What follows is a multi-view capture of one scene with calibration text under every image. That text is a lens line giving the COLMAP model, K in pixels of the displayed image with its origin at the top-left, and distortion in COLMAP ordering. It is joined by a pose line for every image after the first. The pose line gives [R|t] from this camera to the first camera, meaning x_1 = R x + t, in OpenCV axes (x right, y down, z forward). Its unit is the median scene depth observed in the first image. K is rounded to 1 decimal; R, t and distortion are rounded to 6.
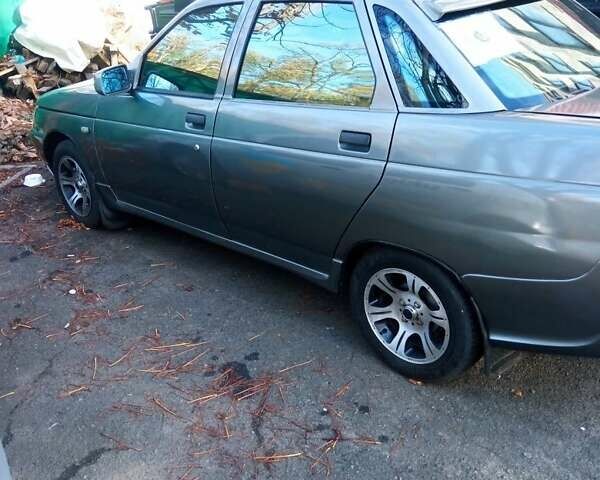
lens RADIAL K [[672.6, 0, 299.3], [0, 672.6, 233.7], [0, 0, 1]] dist [0.167121, -0.358736]
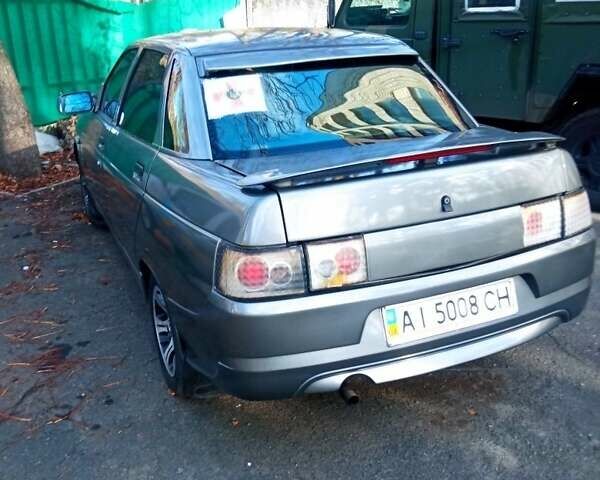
lens RADIAL K [[672.6, 0, 299.3], [0, 672.6, 233.7], [0, 0, 1]] dist [0.167121, -0.358736]
pose [[0.924063, 0.161663, -0.346370, 0.699680], [-0.178661, 0.983755, -0.017486, -0.054932], [0.337917, 0.078040, 0.937935, 0.004424]]
